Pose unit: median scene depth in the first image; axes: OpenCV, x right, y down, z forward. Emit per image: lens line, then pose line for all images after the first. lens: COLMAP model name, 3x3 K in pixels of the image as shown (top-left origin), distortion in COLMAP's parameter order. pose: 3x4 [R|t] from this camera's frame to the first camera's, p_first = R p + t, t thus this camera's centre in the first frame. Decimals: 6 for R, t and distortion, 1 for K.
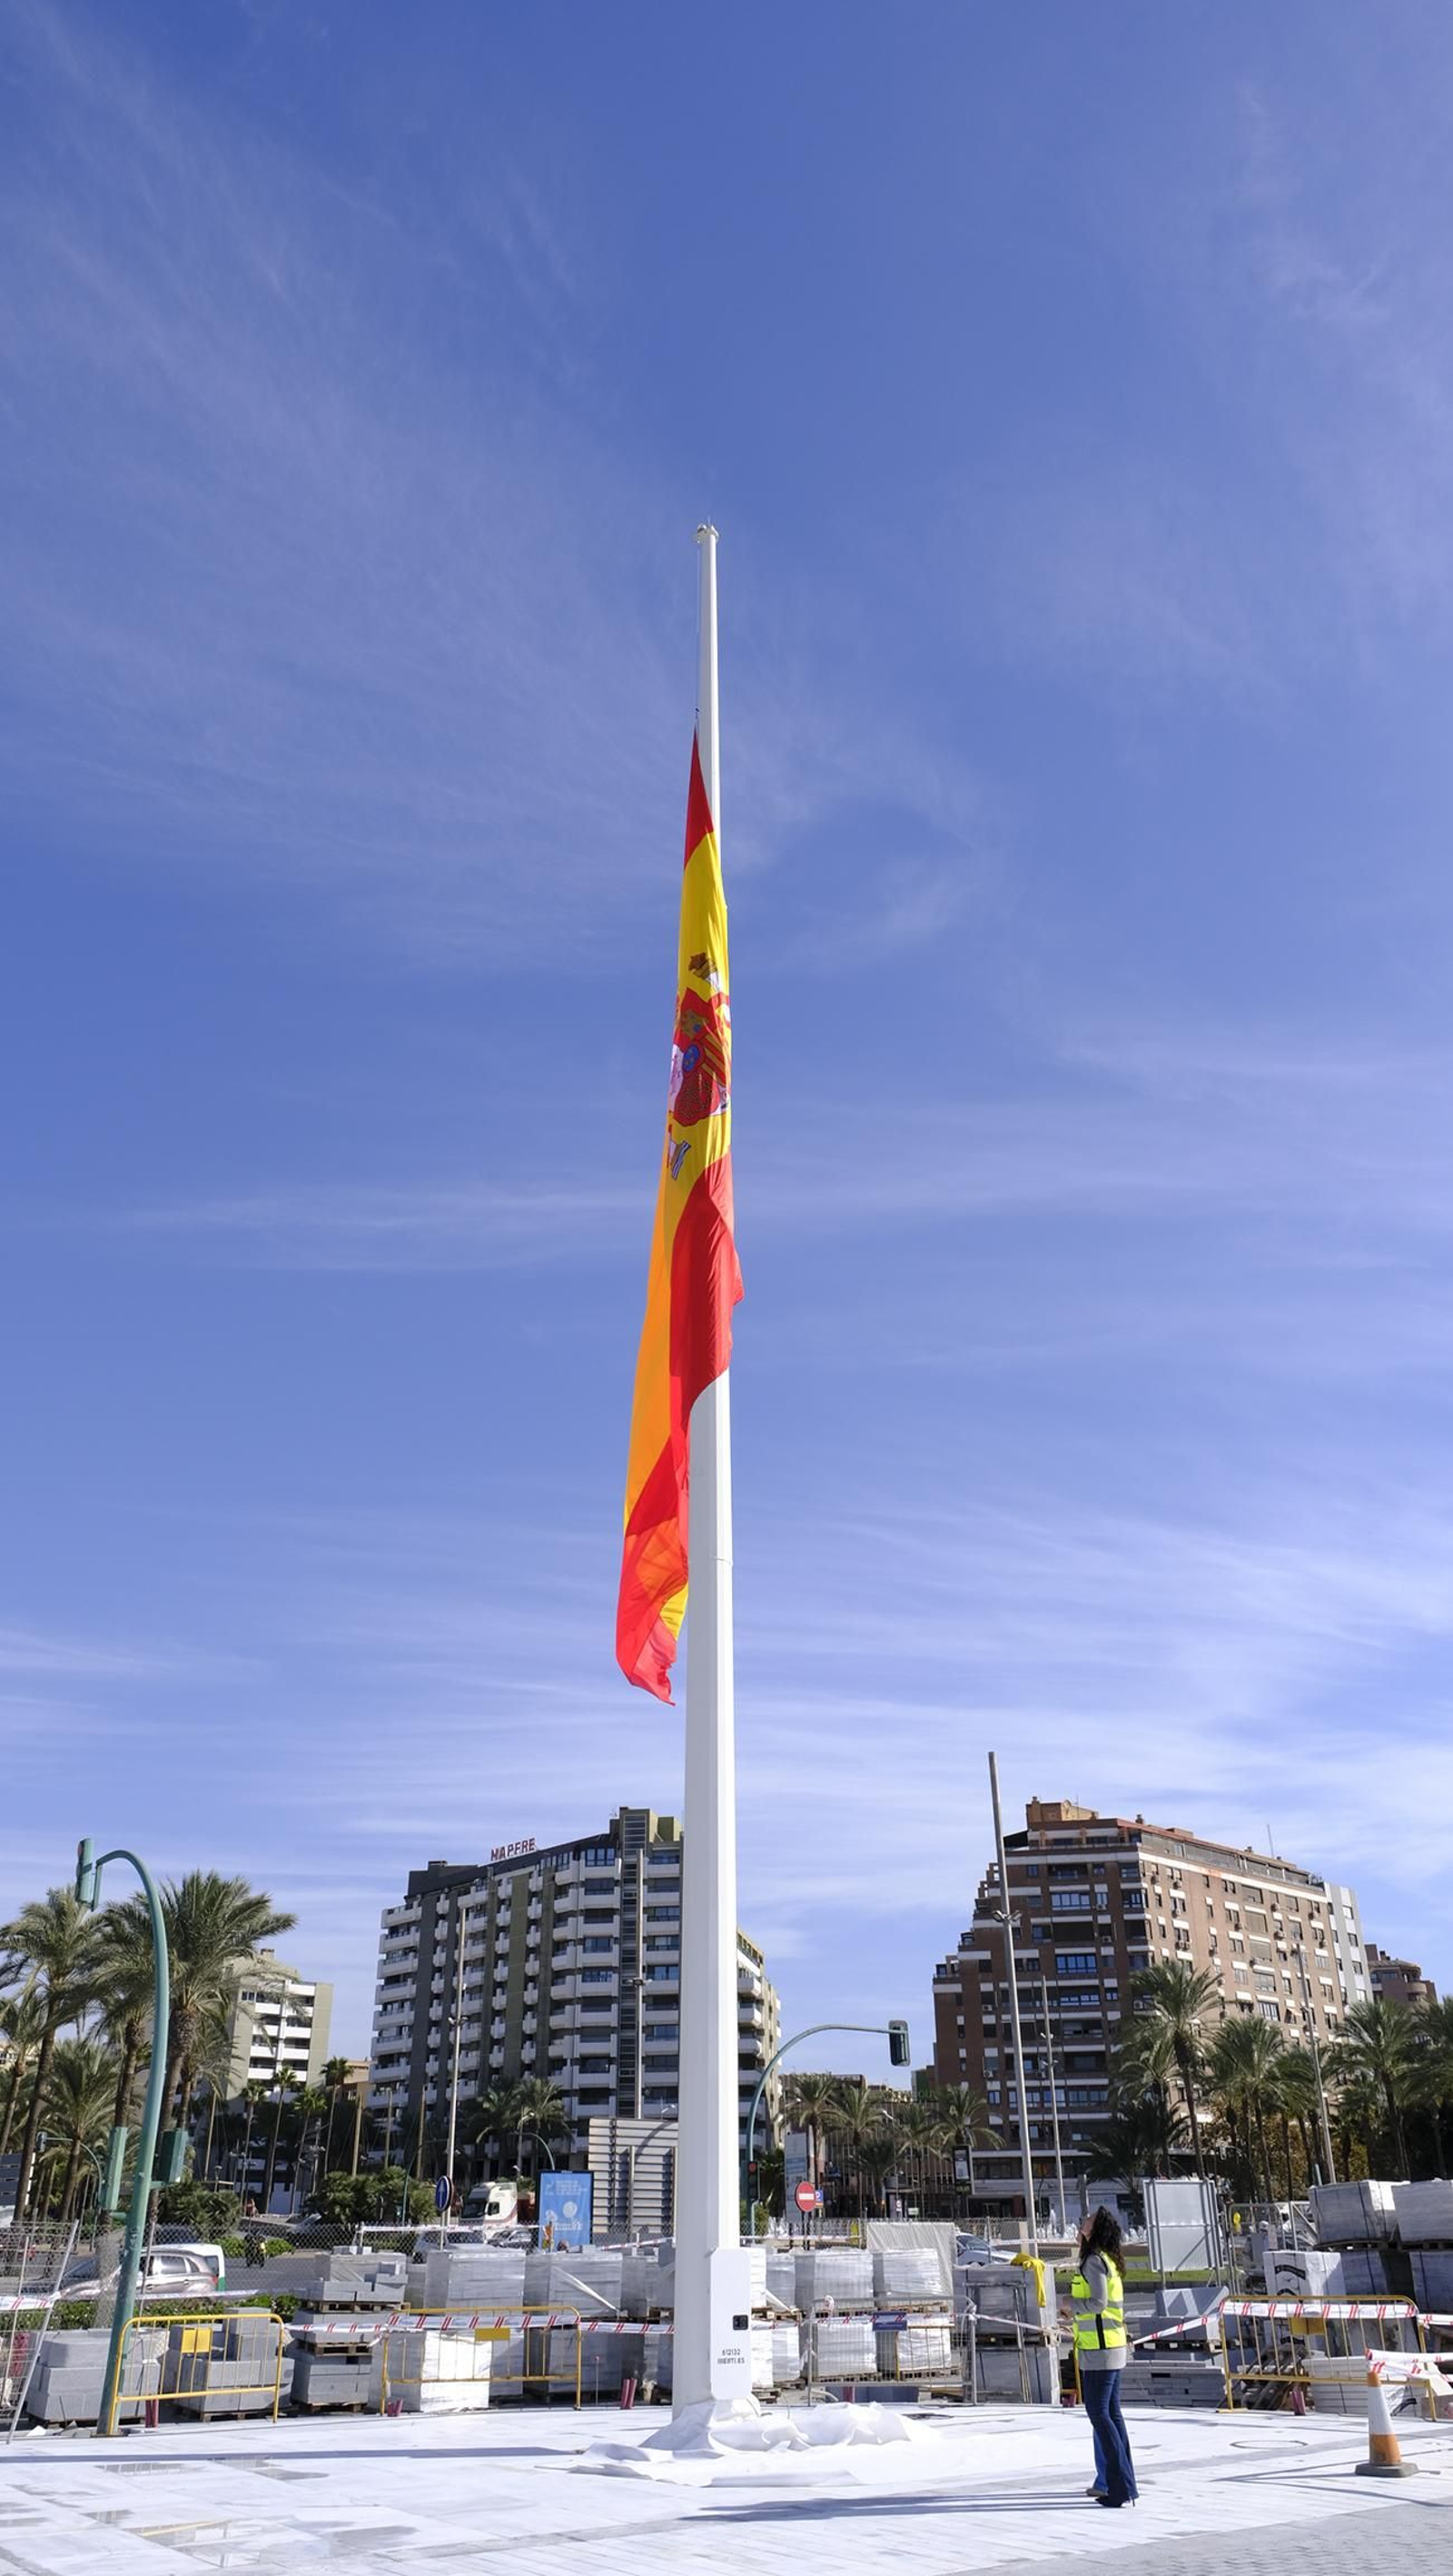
lens RADIAL K [[1744.6, 0, 726.2], [0, 1744.6, 1284.1], [0, 0, 1]] dist [-0.031051, 0.014260]
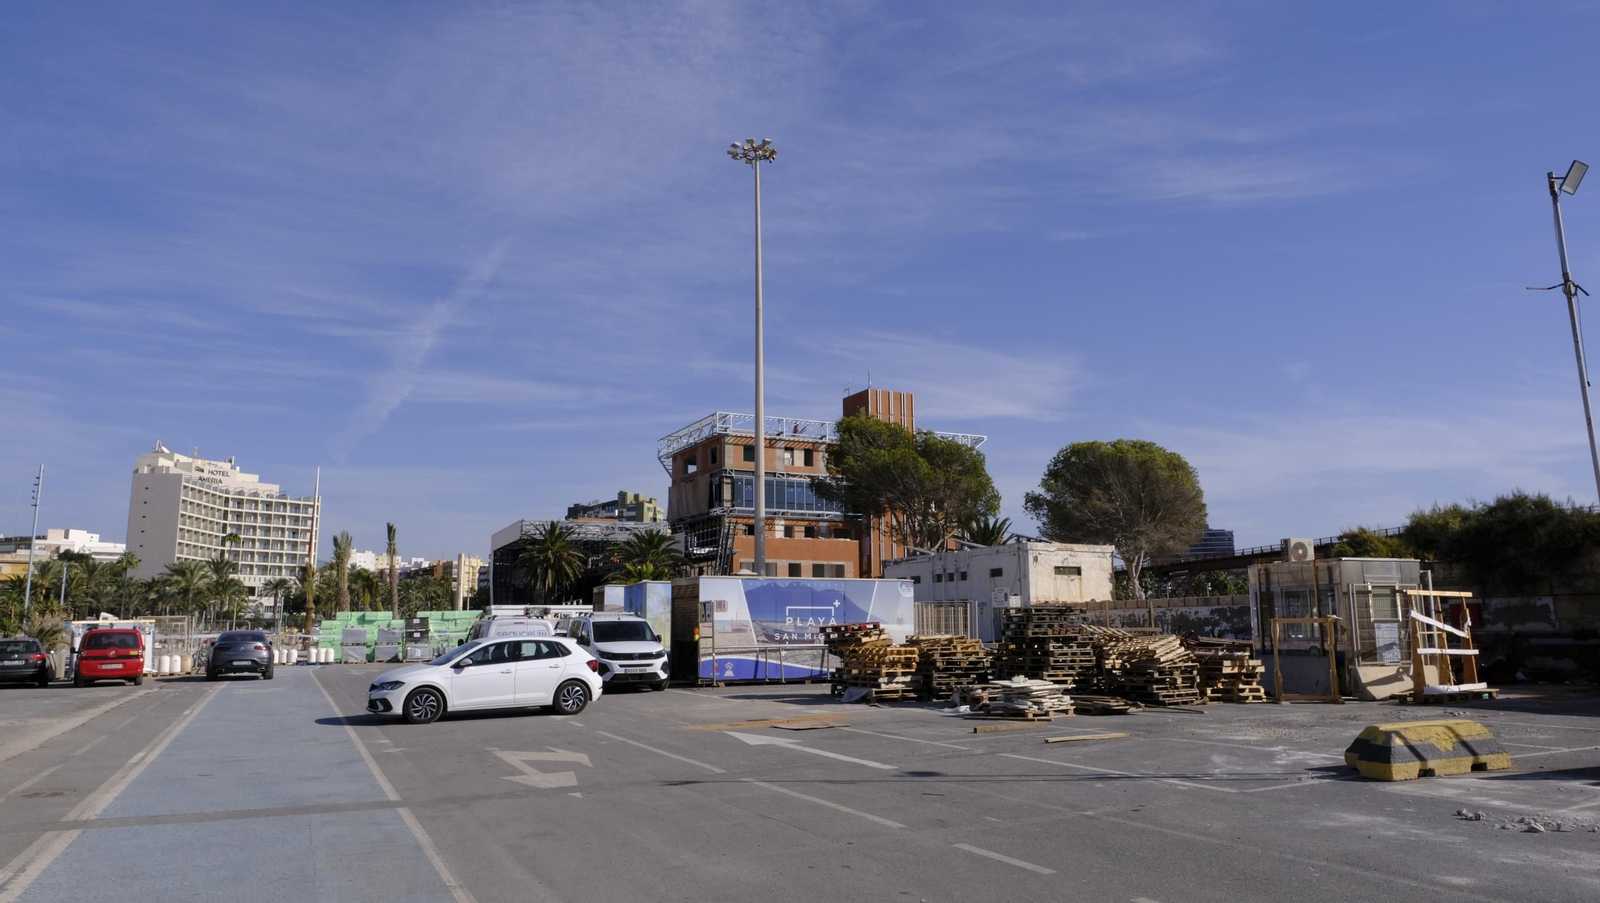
lens RADIAL K [[1083.5, 0, 811.7], [0, 1083.5, 507.2], [0, 0, 1]] dist [-0.031051, 0.014260]
pose [[0.991429, -0.008464, -0.130371, 0.509302], [0.058079, 0.922423, 0.381788, -0.347830], [0.117026, -0.386088, 0.915009, -0.612563]]
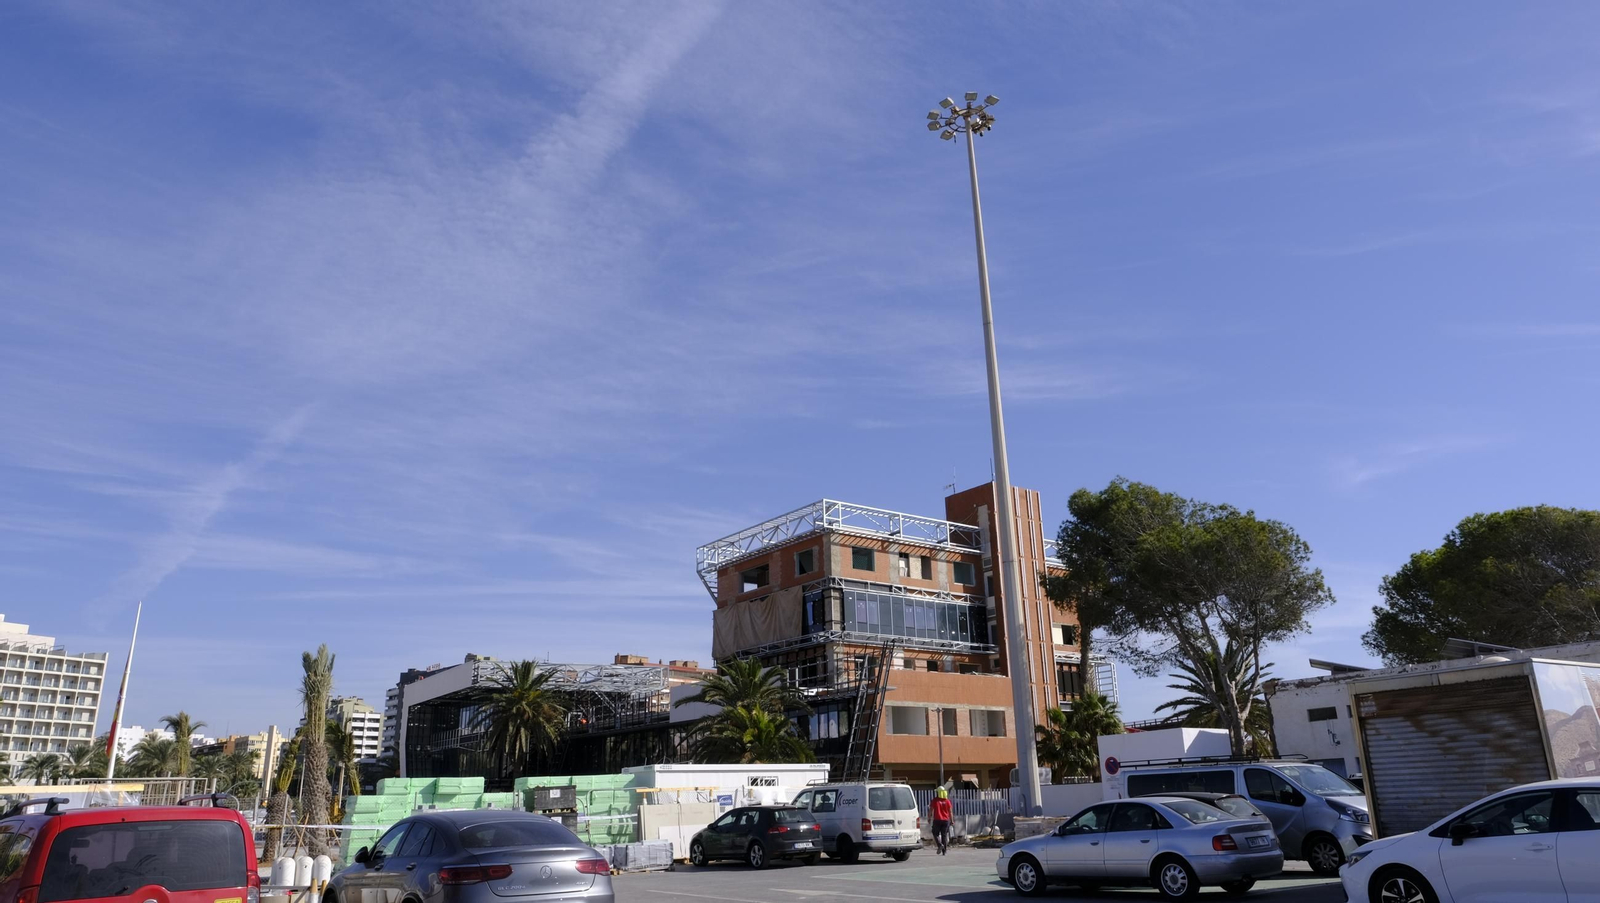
lens RADIAL K [[1083.5, 0, 803.9], [0, 1083.5, 464.2], [0, 0, 1]] dist [-0.031051, 0.014260]
pose [[0.999376, 0.002470, 0.035245, 0.388852], [-0.009200, 0.981332, 0.192103, -0.284172], [-0.034113, -0.192307, 0.980742, -0.503833]]
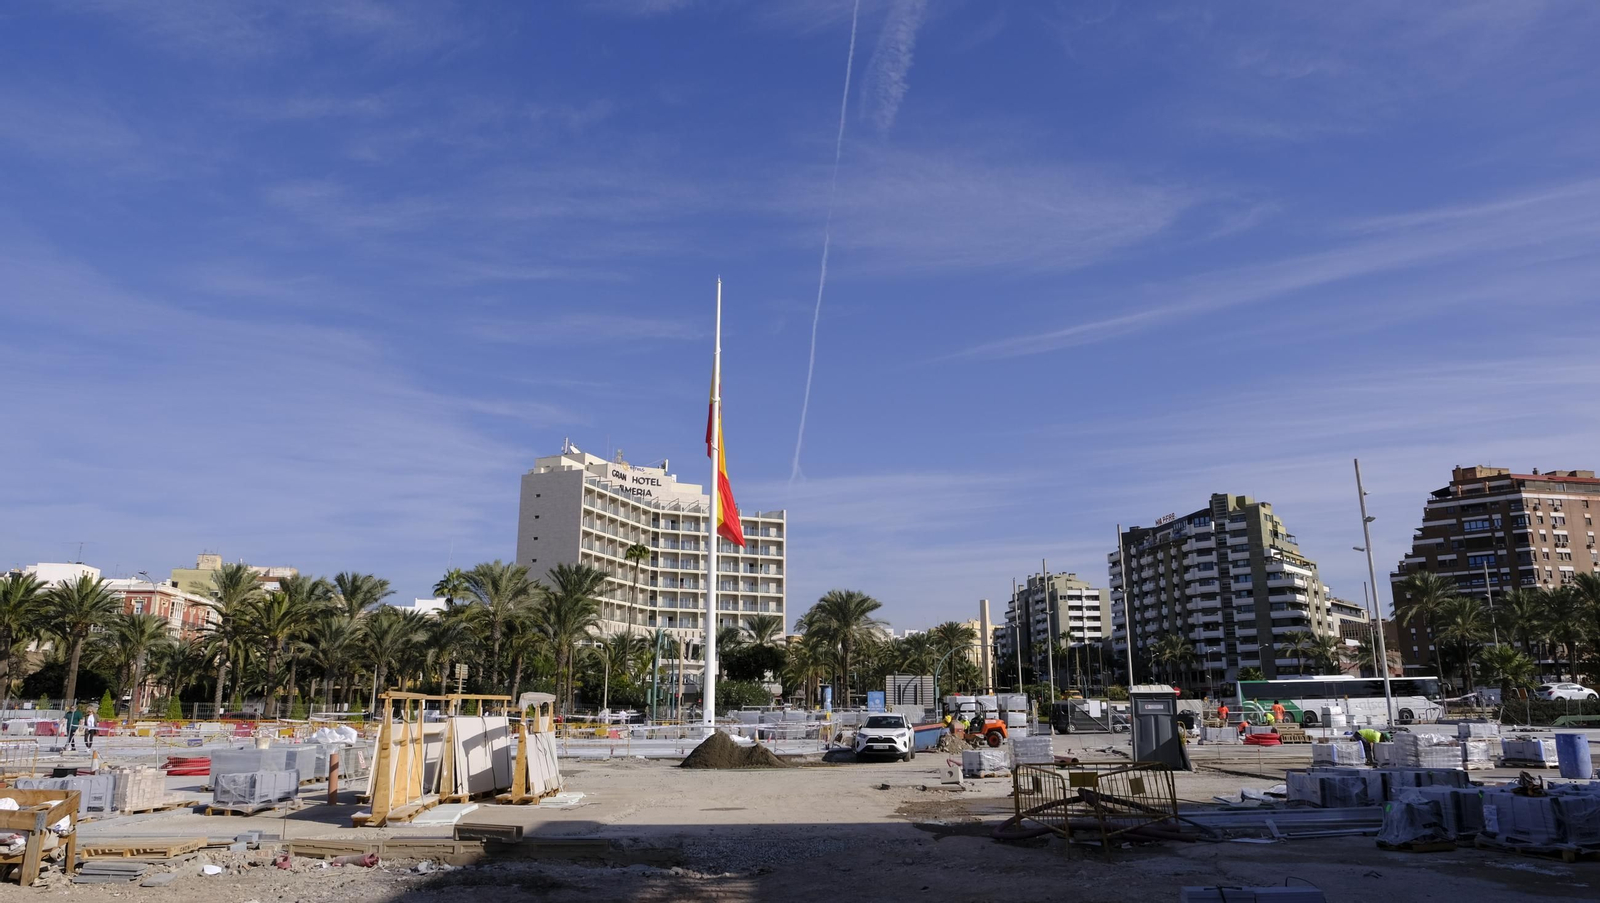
lens RADIAL K [[1083.5, 0, 810.7], [0, 1083.5, 457.9], [0, 0, 1]] dist [-0.031051, 0.014260]
pose [[0.845177, -0.121458, -0.520504, 0.188770], [0.257765, 0.945731, 0.197866, -0.071182], [0.468224, -0.301399, 0.830617, -0.130738]]
